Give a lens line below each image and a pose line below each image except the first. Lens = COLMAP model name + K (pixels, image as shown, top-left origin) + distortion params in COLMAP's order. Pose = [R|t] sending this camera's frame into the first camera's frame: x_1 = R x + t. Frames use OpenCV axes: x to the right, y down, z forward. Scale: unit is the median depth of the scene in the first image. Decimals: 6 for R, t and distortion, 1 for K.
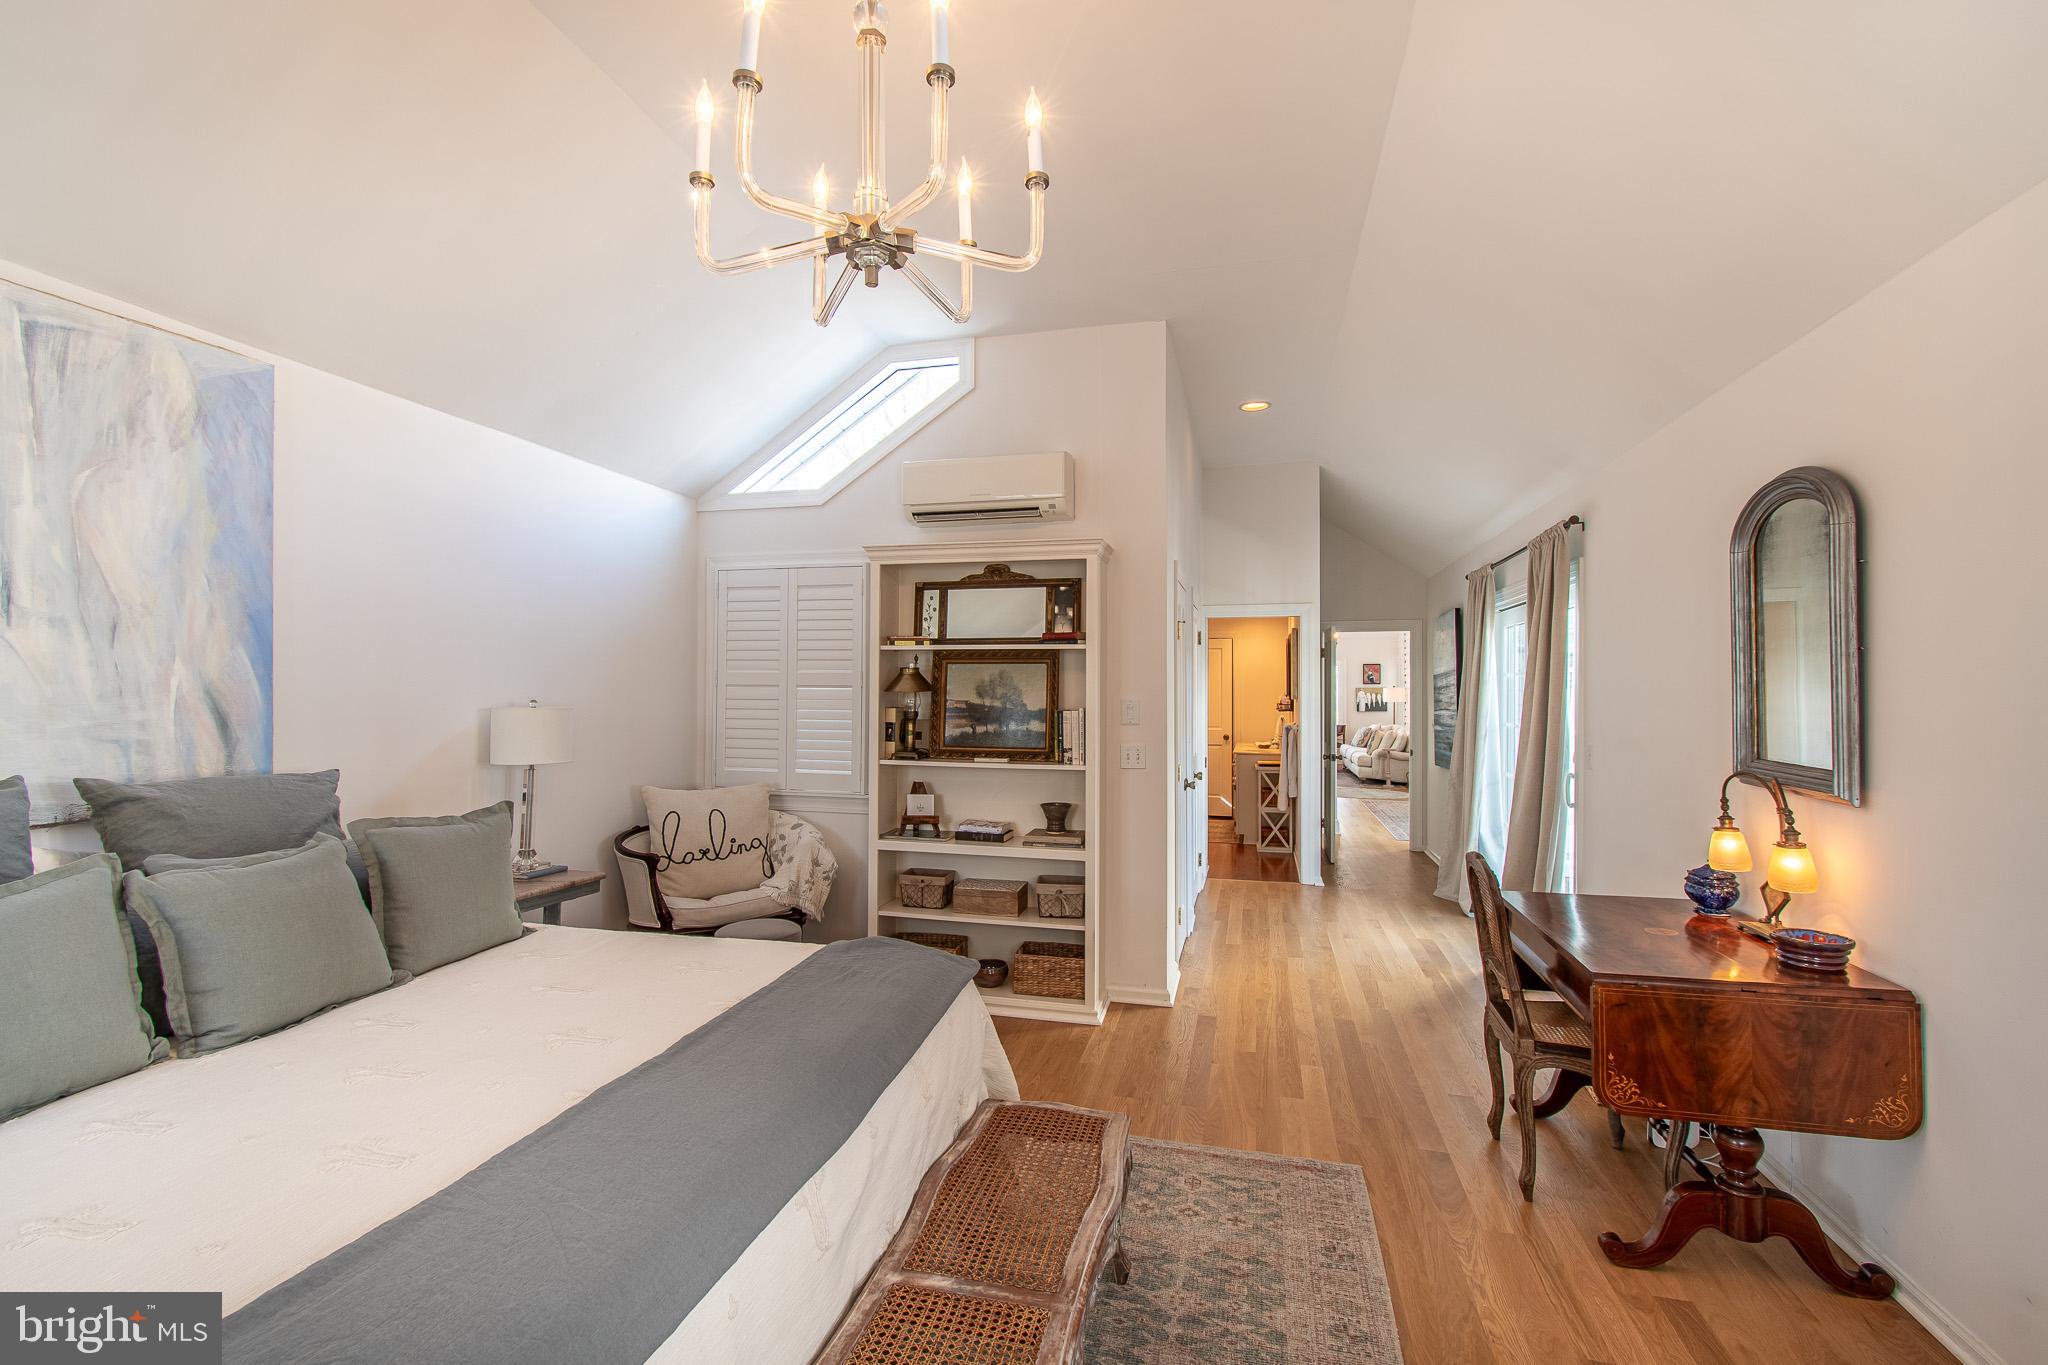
lens RADIAL K [[889.3, 0, 1024.7], [0, 889.3, 680.1], [0, 0, 1]] dist [0.000185, -0.000168]
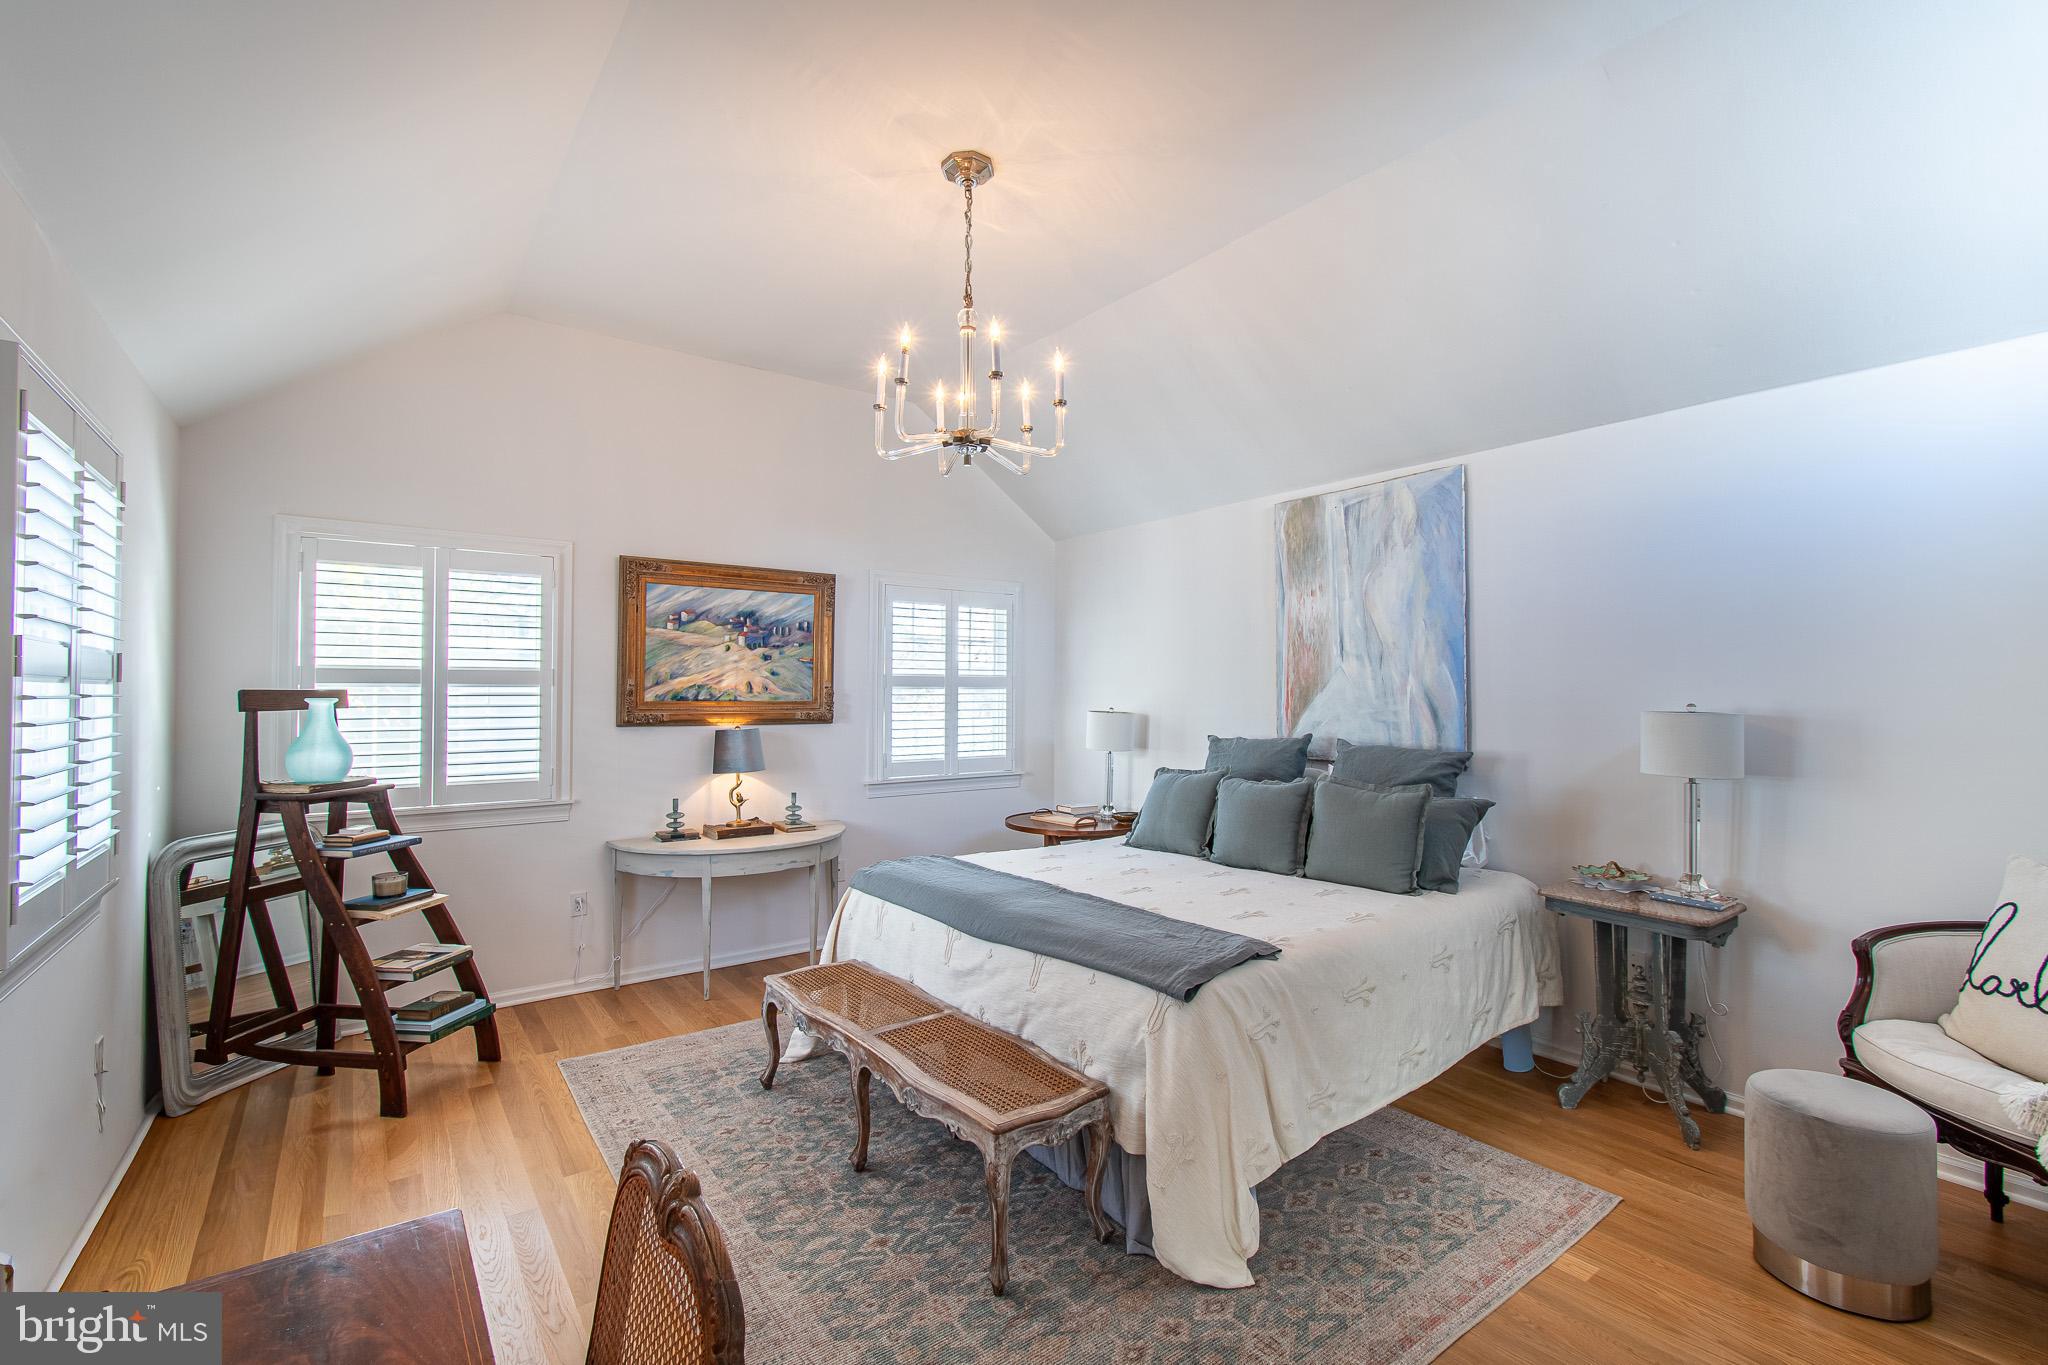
lens RADIAL K [[889.3, 0, 1024.3], [0, 889.3, 686.9], [0, 0, 1]] dist [0.000185, -0.000168]
pose [[-0.621027, -0.007677, -0.783752, 0.796088], [0.007377, 0.999851, -0.015638, 0.021481], [0.783755, -0.015493, -0.620877, 1.510844]]
